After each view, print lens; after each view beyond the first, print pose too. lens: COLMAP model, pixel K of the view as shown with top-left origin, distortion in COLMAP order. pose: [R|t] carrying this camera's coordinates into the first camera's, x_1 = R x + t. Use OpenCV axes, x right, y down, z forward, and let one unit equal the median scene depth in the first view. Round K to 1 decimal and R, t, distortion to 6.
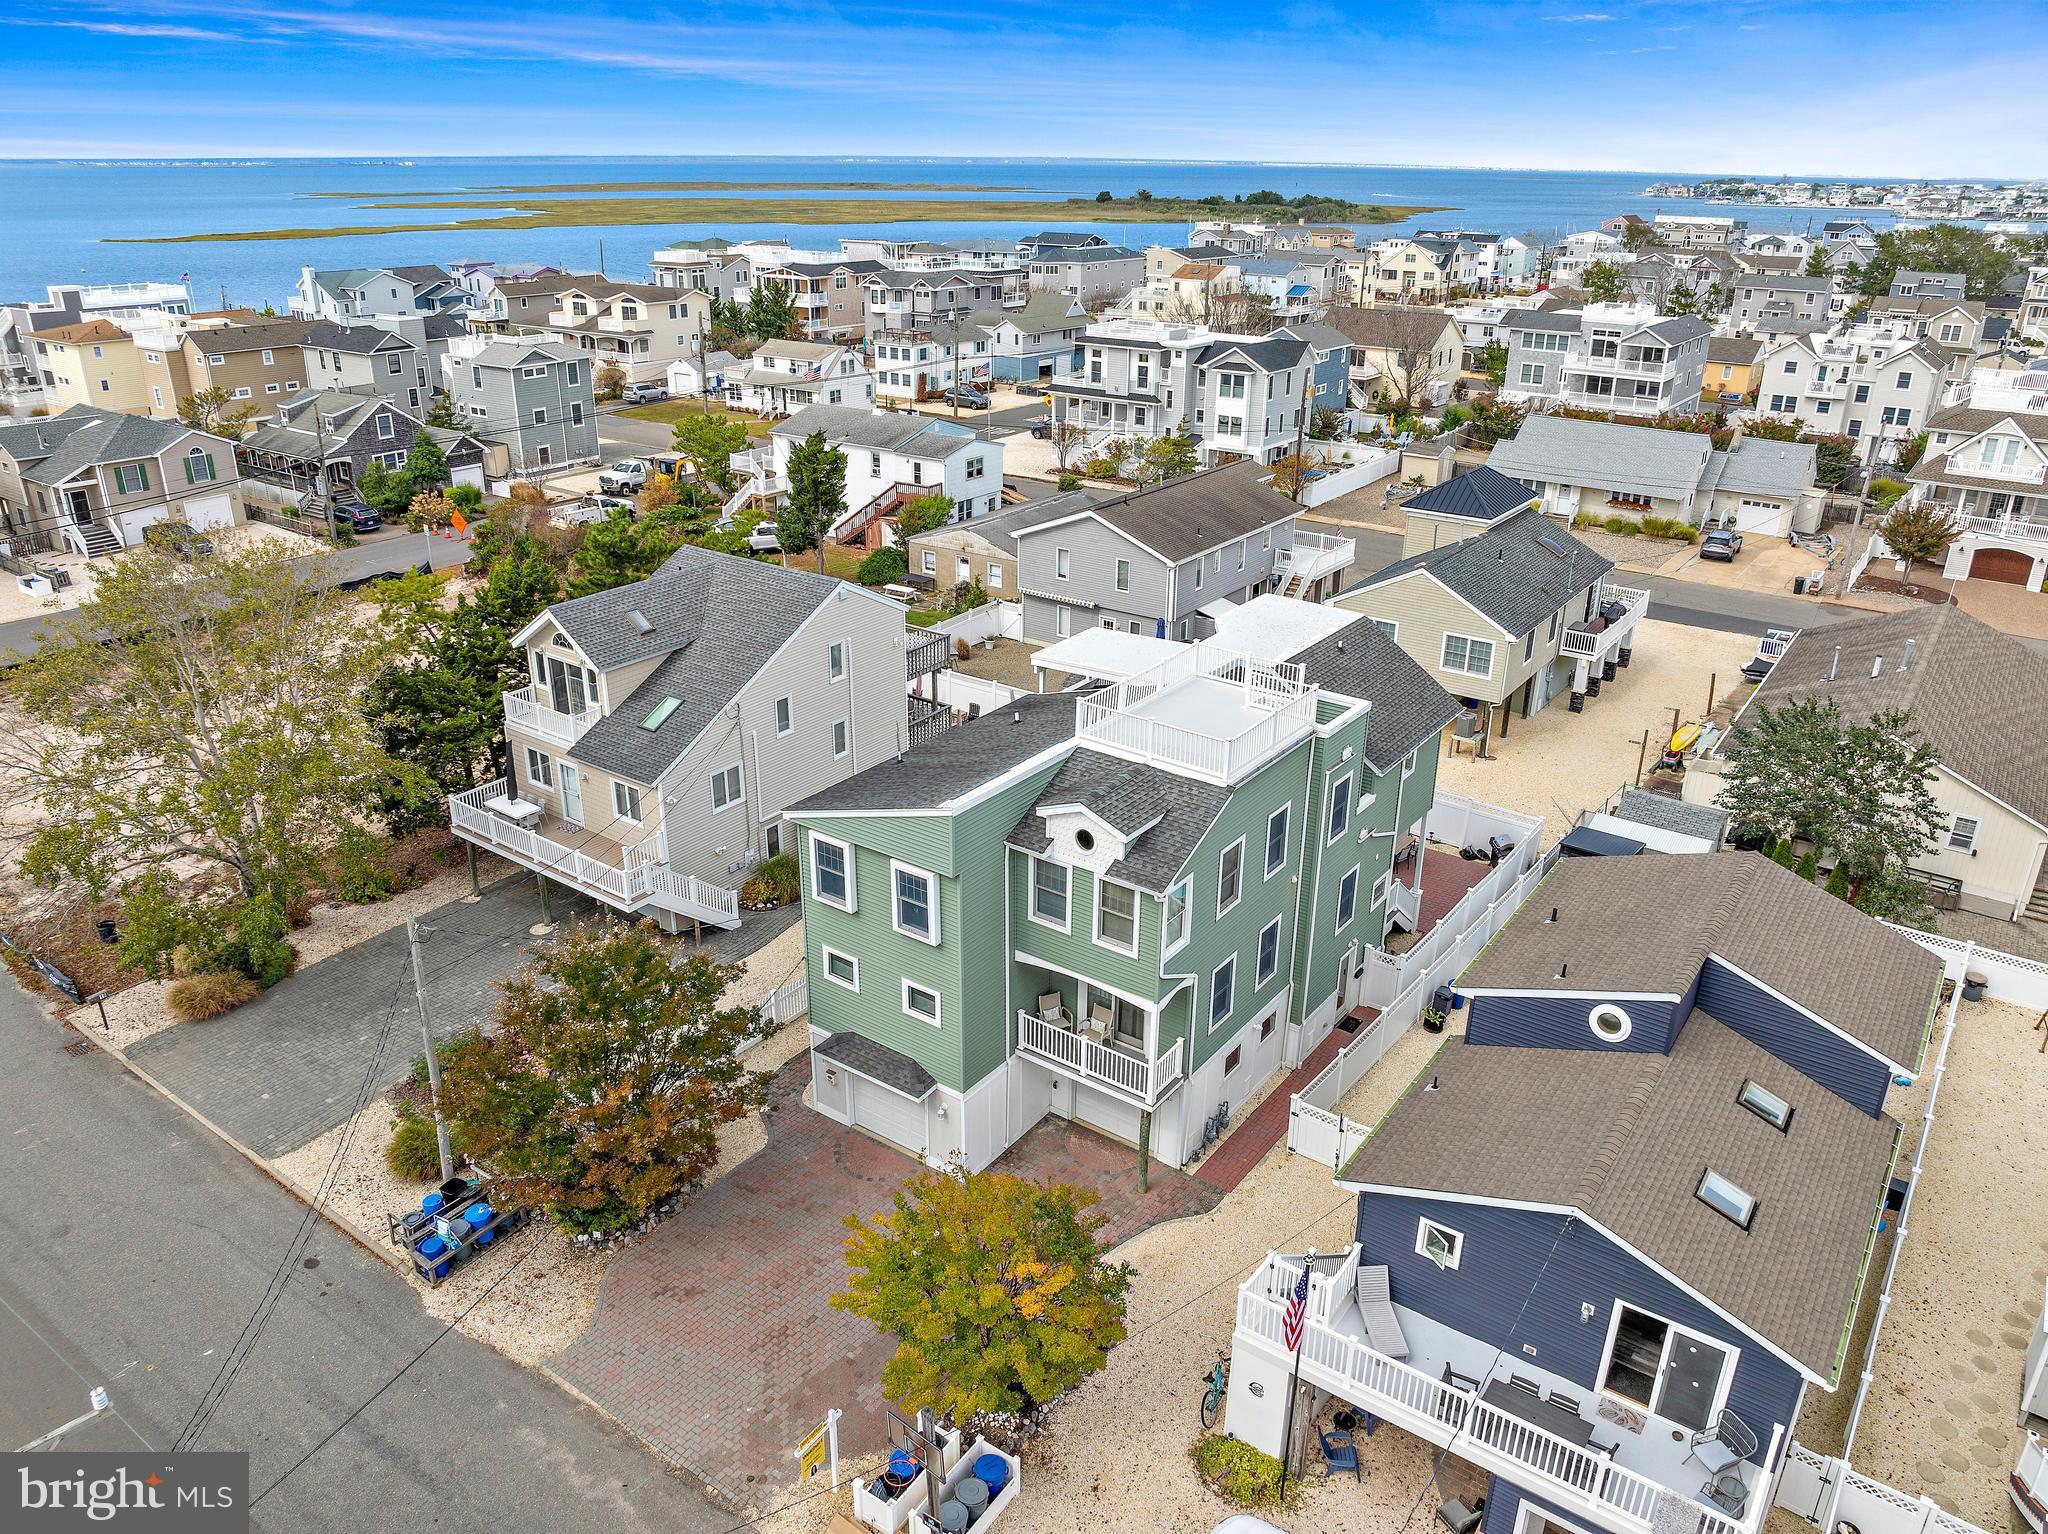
lens RADIAL K [[1445.3, 0, 1027.8], [0, 1445.3, 756.7], [0, 0, 1]] dist [-0.041640, 0.005049]
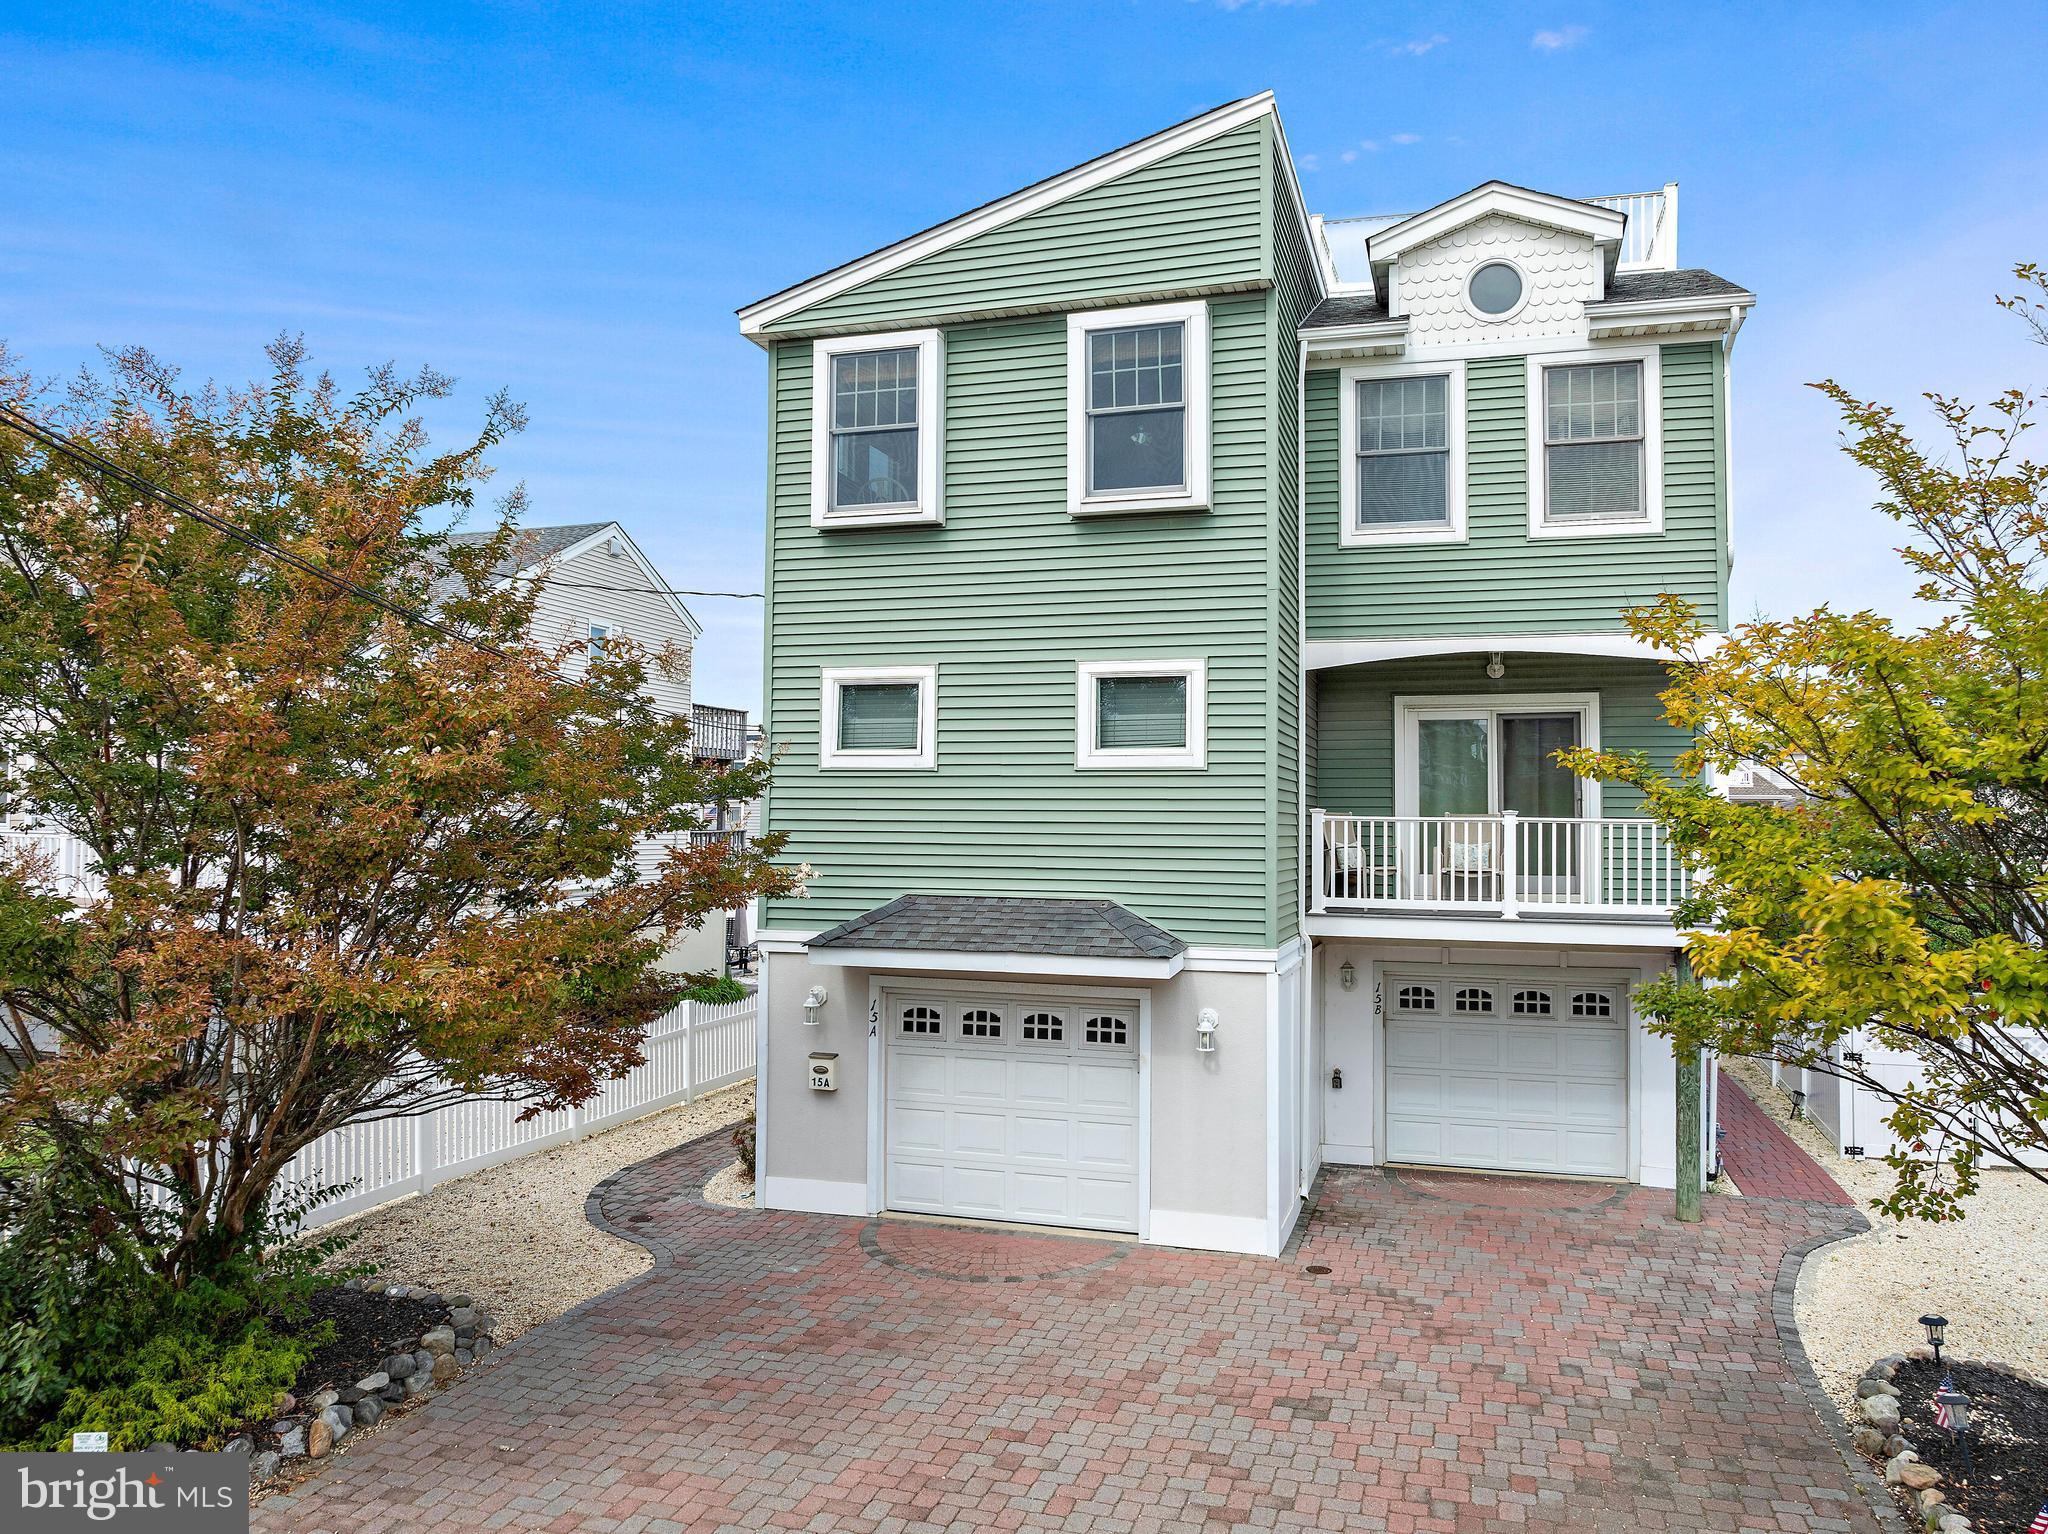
lens RADIAL K [[1441.6, 0, 1025.4], [0, 1441.6, 763.4], [0, 0, 1]] dist [-0.035085, -0.005352]
pose [[0.946705, 0.016271, 0.321692, -0.066952], [0.121011, 0.907596, -0.402028, 0.098814], [-0.298508, 0.419530, 0.857256, 0.204518]]
